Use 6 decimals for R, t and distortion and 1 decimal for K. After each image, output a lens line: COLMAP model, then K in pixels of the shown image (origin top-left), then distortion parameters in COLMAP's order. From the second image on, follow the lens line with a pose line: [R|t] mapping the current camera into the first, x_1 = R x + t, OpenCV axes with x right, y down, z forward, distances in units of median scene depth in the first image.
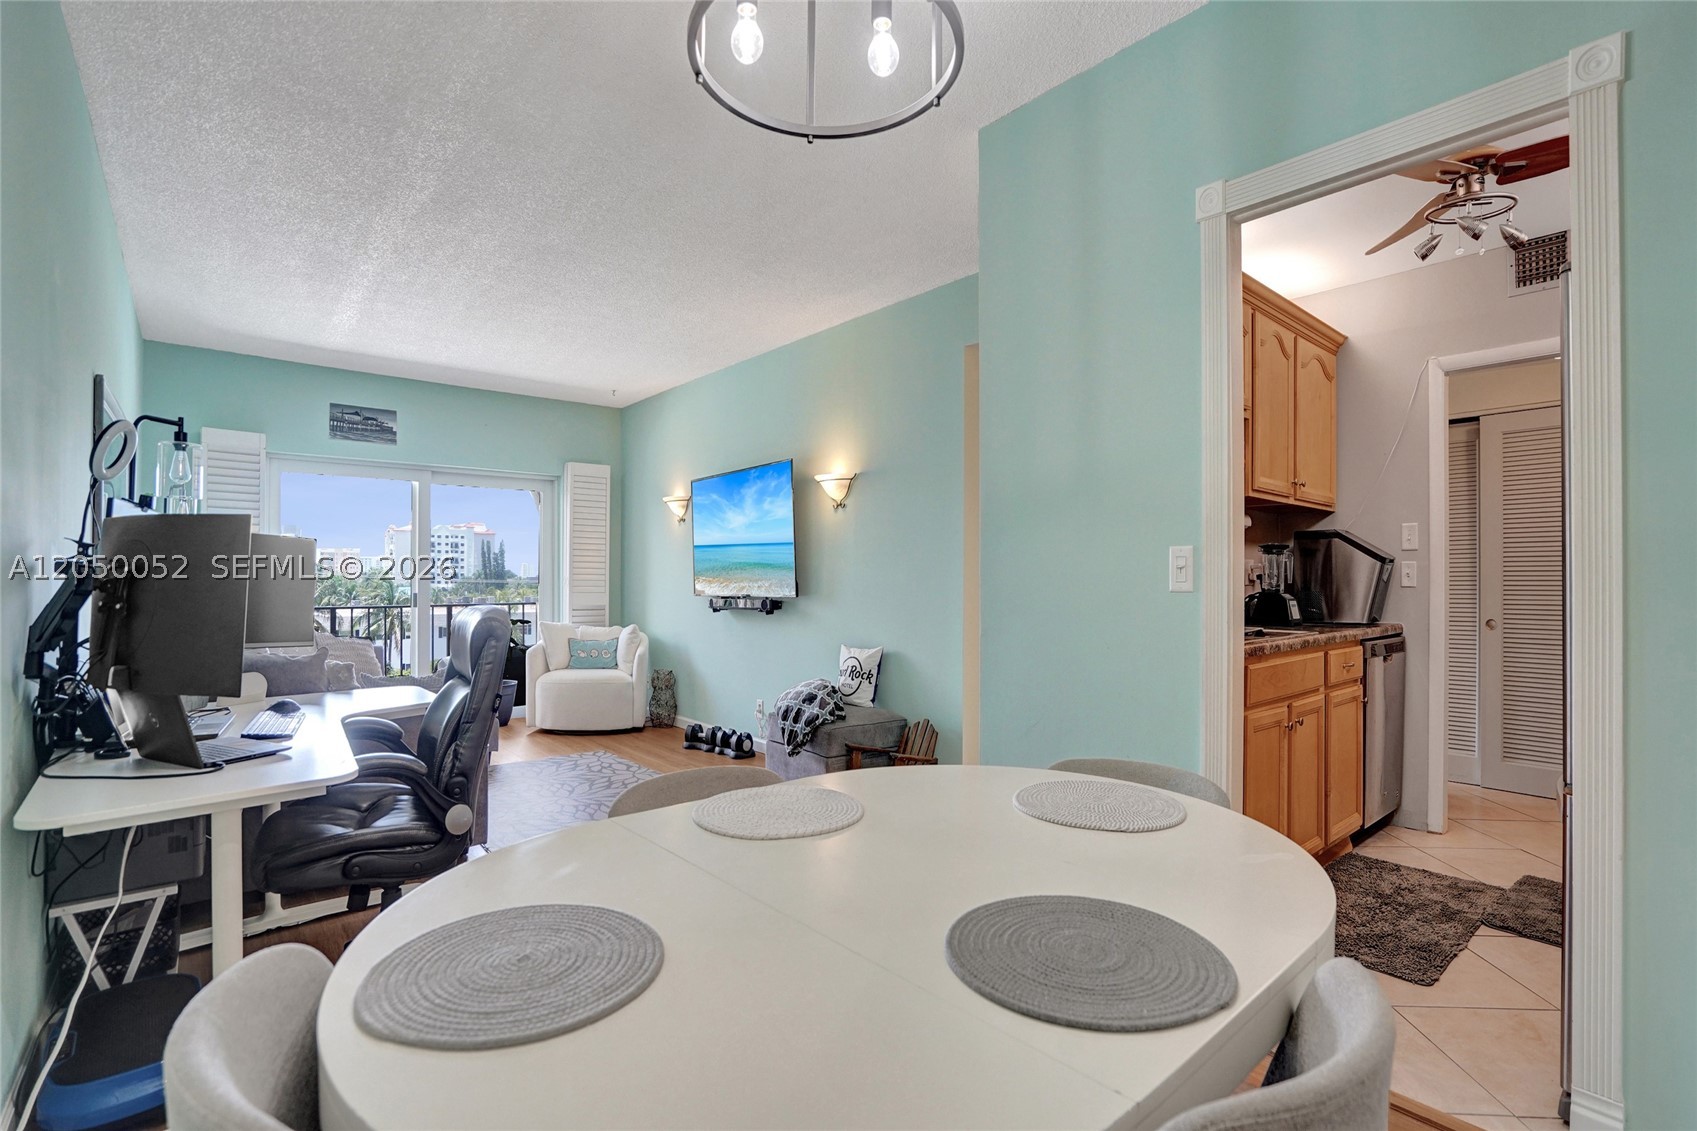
lens RADIAL K [[787.2, 0, 829.6], [0, 787.2, 579.0], [0, 0, 1]] dist [-0.052572, 0.017903]
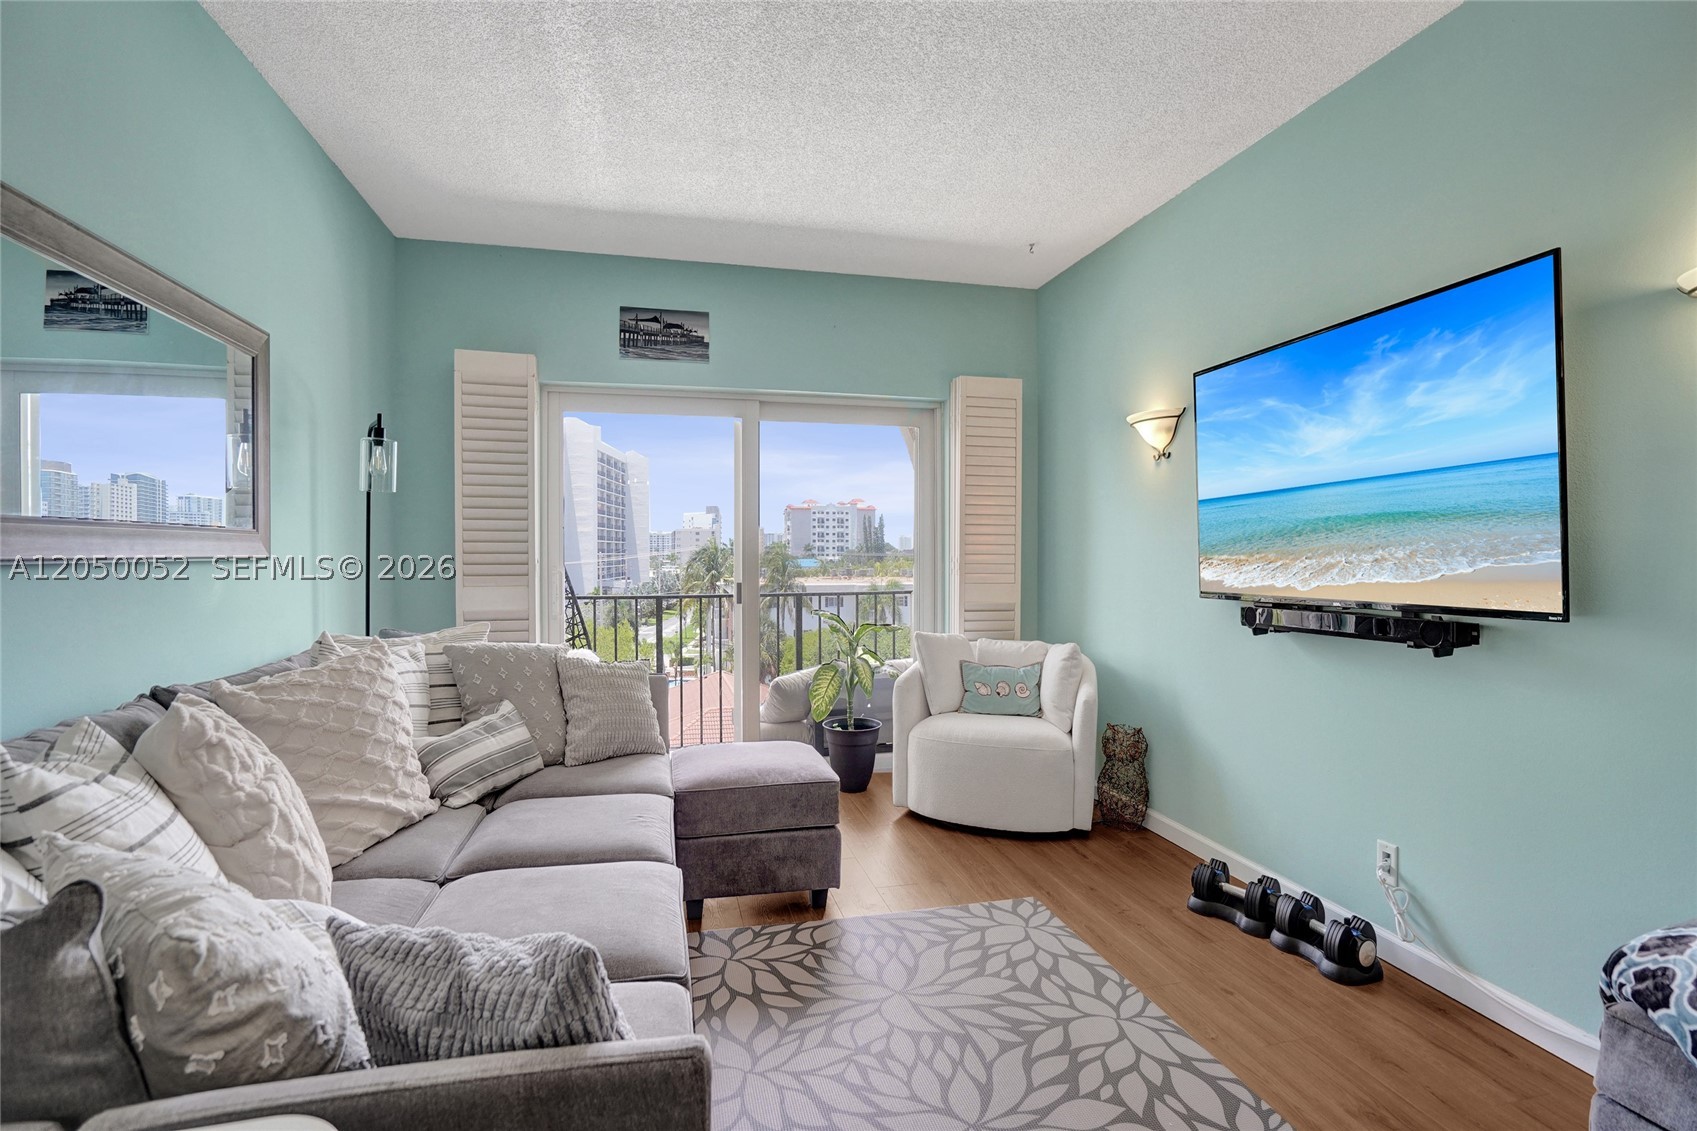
lens RADIAL K [[787.2, 0, 838.4], [0, 787.2, 561.8], [0, 0, 1]] dist [-0.052572, 0.017903]
pose [[0.899573, 0.002968, -0.436760, -0.177301], [0.002672, 0.999921, 0.012299, -0.009431], [0.436762, -0.012231, 0.899494, 0.478538]]
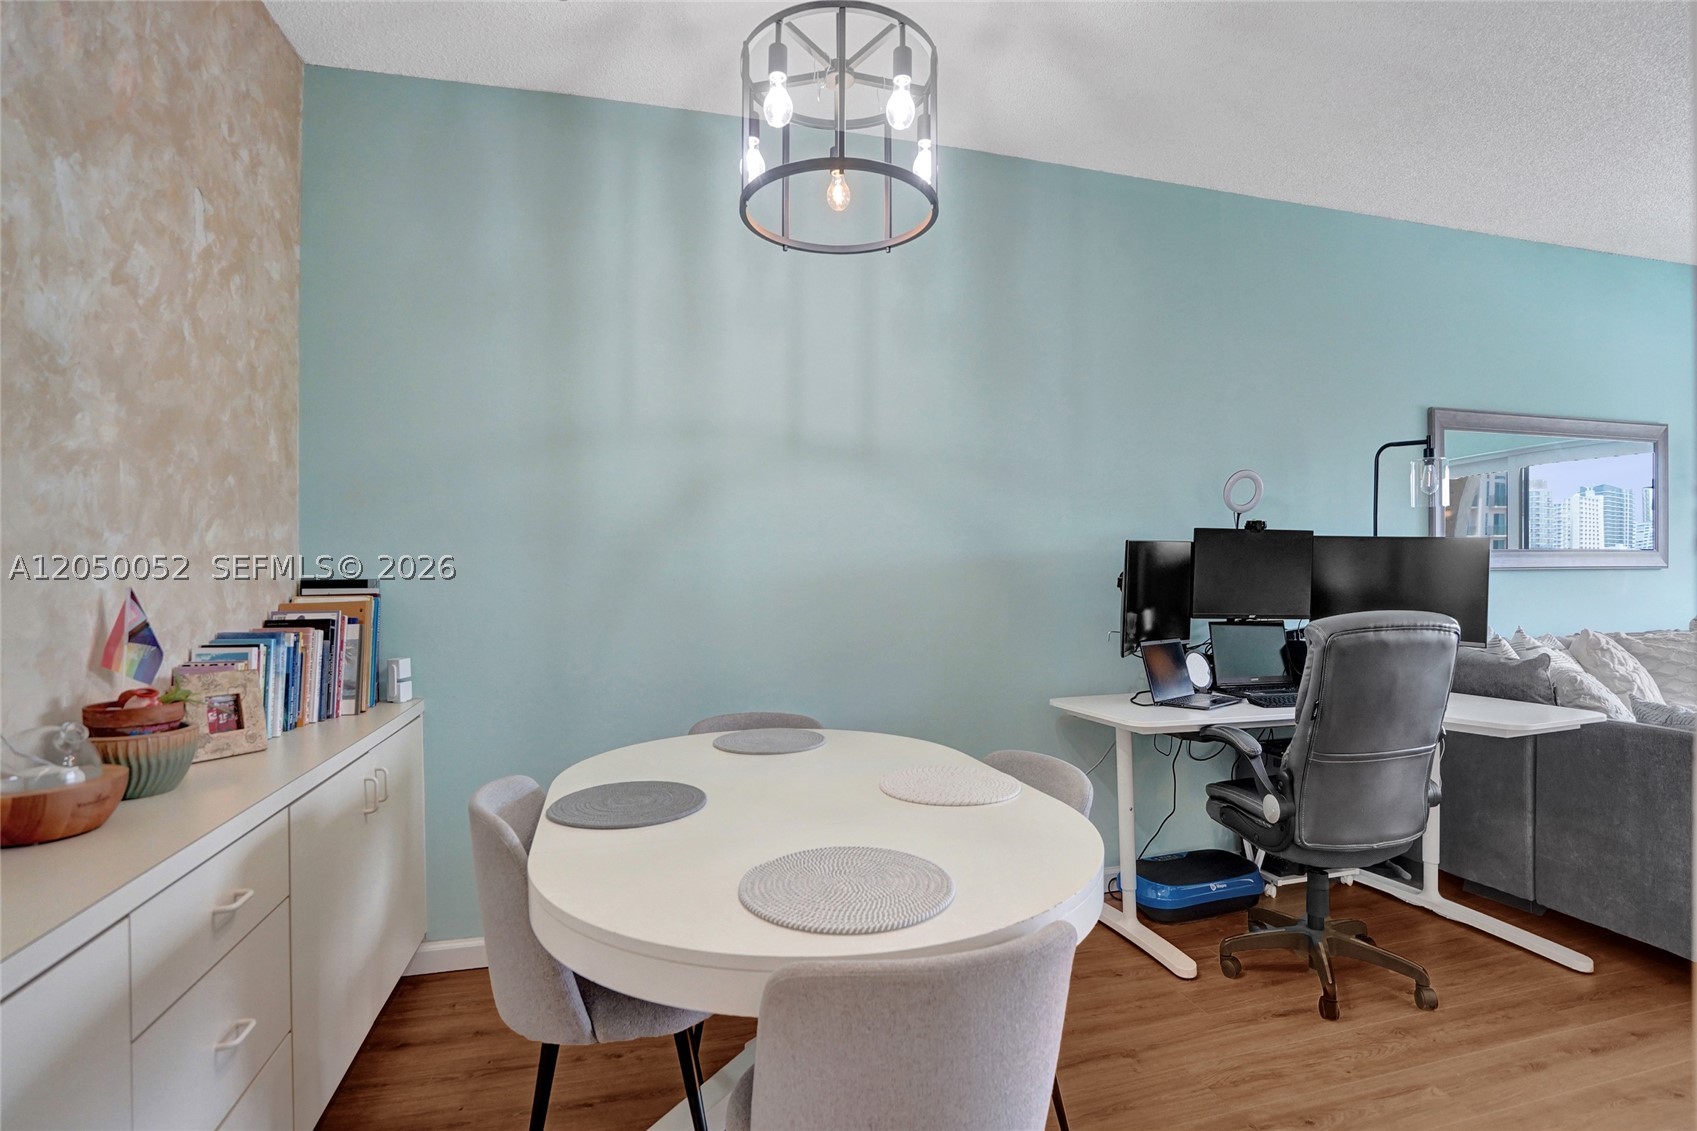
lens RADIAL K [[787.2, 0, 852.7], [0, 787.2, 563.8], [0, 0, 1]] dist [-0.052572, 0.017903]
pose [[-0.395584, -0.007276, -0.918401, 0.261706], [0.008490, 0.999897, -0.011579, -0.007458], [0.918391, -0.012378, -0.395481, 0.328364]]
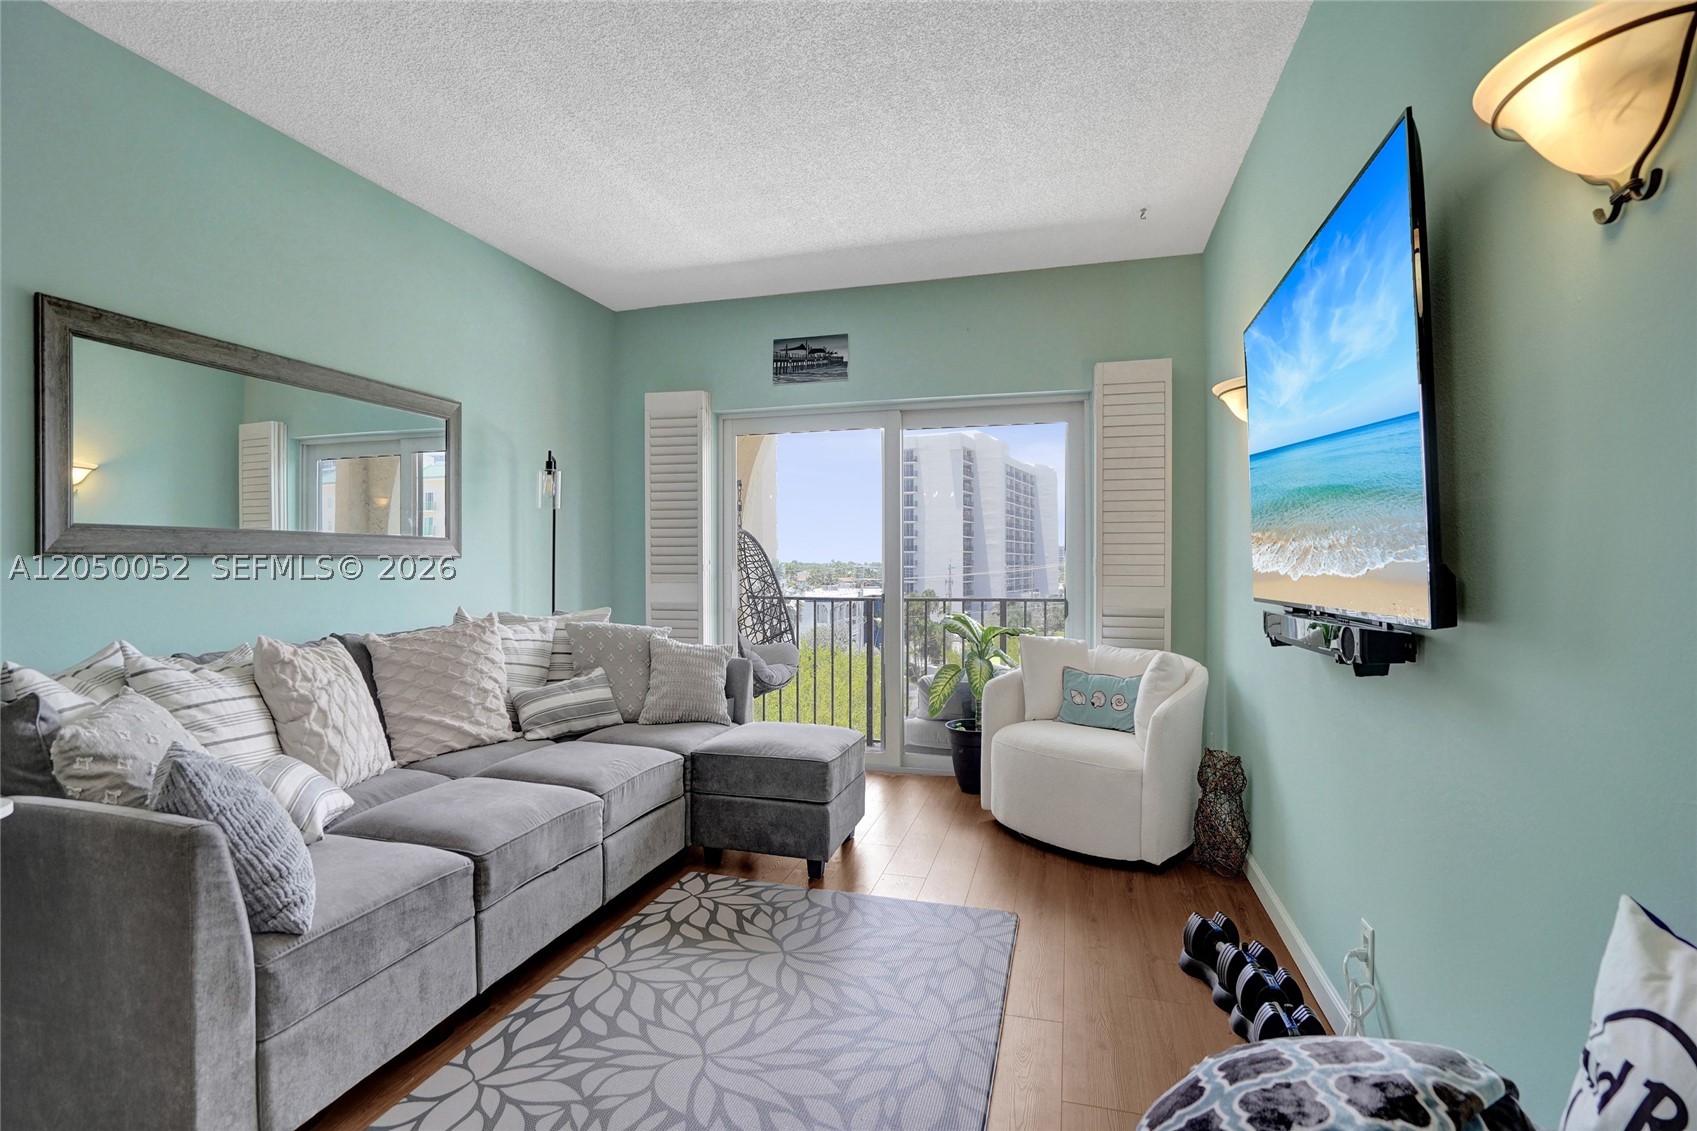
lens RADIAL K [[787.2, 0, 838.8], [0, 787.2, 569.5], [0, 0, 1]] dist [-0.052572, 0.017903]
pose [[0.566131, 0.002851, -0.824310, 0.051107], [0.003885, 0.999974, 0.006127, 0.001078], [0.824306, -0.006671, 0.566105, 0.628402]]
